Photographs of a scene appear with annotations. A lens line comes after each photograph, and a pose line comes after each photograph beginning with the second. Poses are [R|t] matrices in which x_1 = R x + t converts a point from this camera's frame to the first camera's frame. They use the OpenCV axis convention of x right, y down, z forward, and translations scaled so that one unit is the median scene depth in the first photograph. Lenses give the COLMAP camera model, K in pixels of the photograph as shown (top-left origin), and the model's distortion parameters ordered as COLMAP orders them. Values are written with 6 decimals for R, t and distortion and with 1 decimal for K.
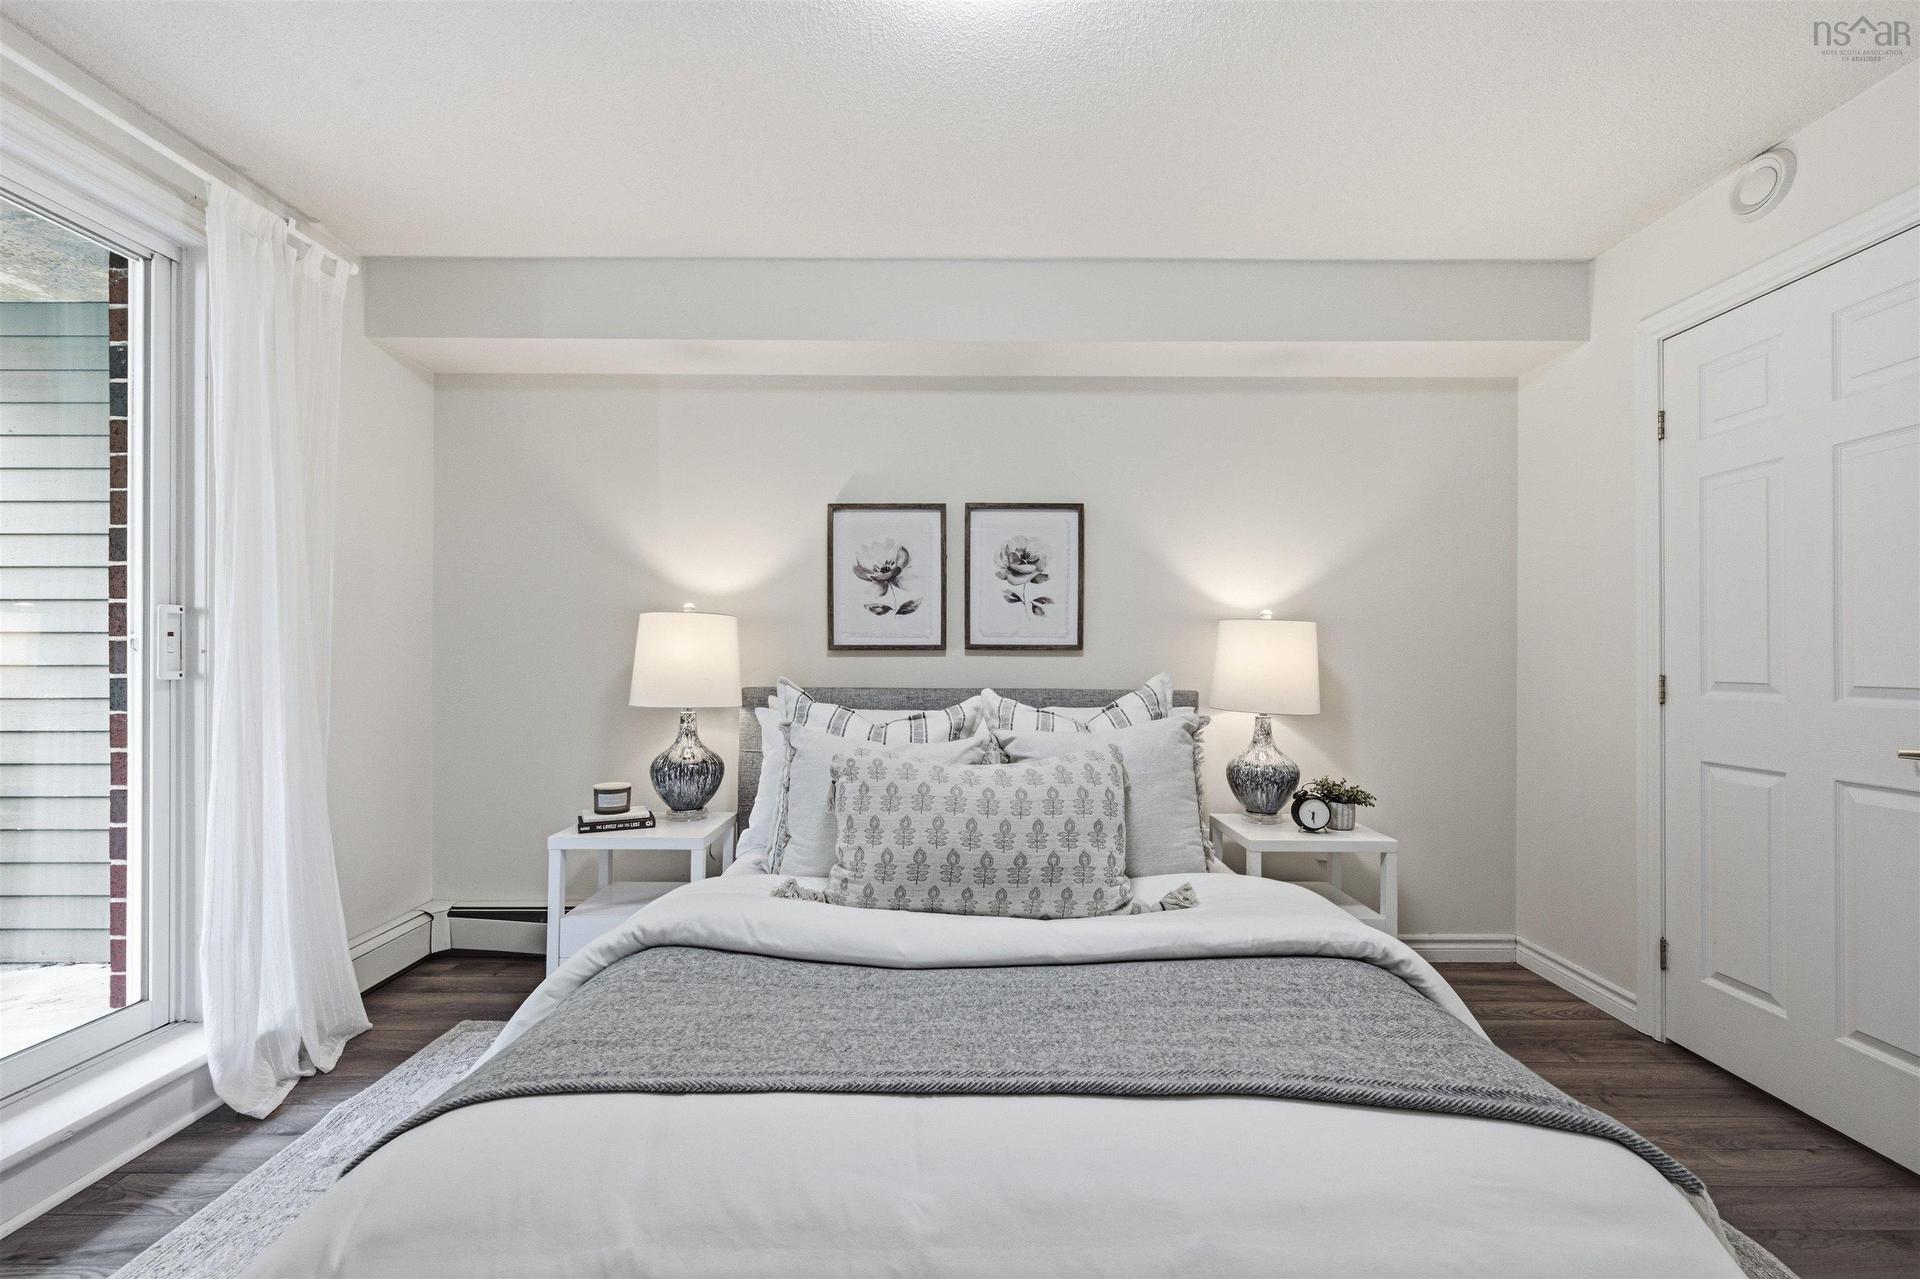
lens RADIAL K [[774.1, 0, 965.8], [0, 774.1, 650.7], [0, 0, 1]] dist [0.000722, -0.000242]
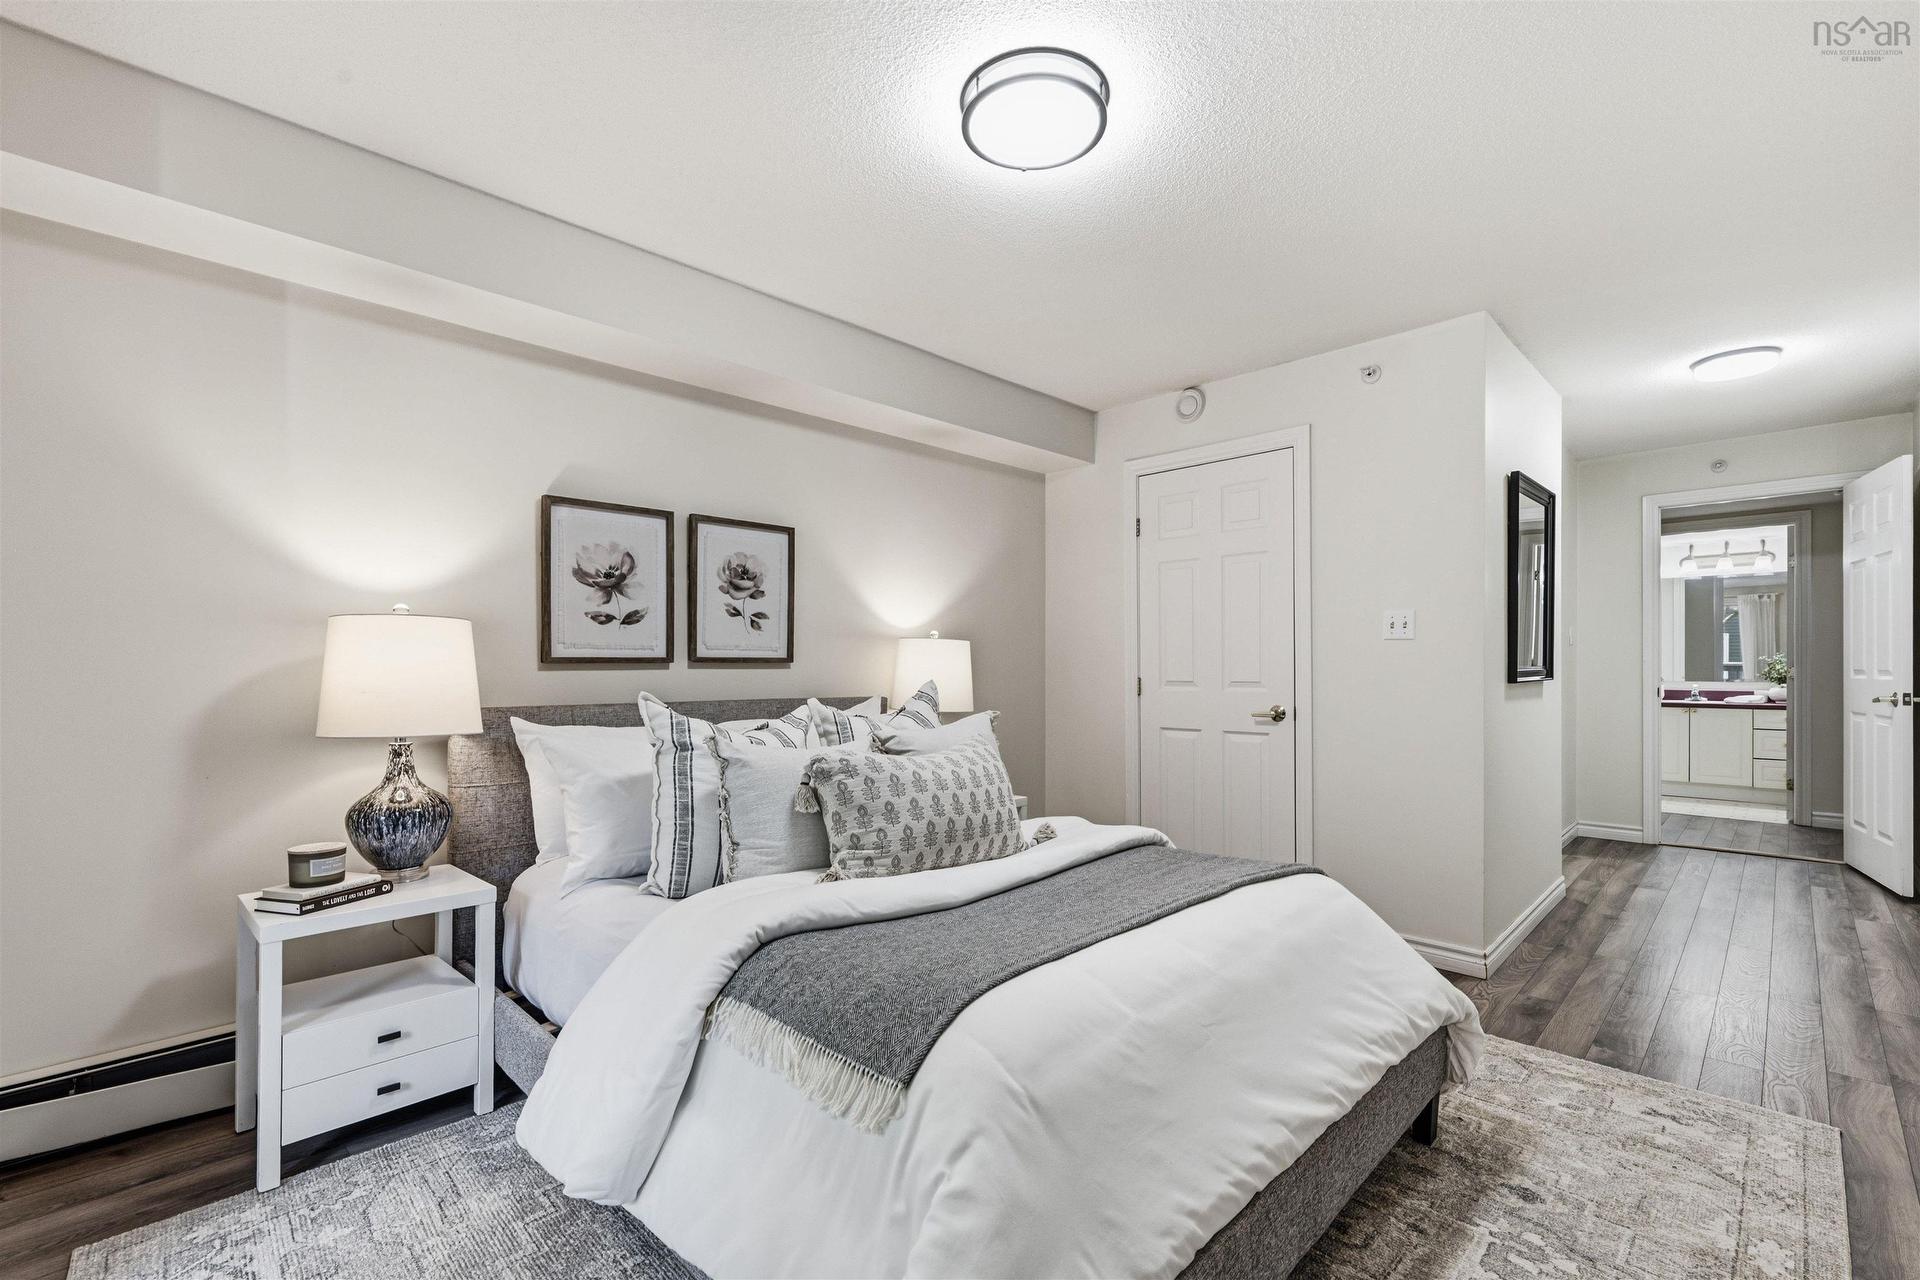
lens RADIAL K [[858.3, 0, 963.2], [0, 858.3, 660.9], [0, 0, 1]] dist [0.001286, 0.000075]
pose [[0.696336, 0.000136, 0.717716, -0.551127], [-0.000823, 0.999999, 0.000609, -0.004258], [-0.717715, -0.001015, 0.696336, -0.010957]]
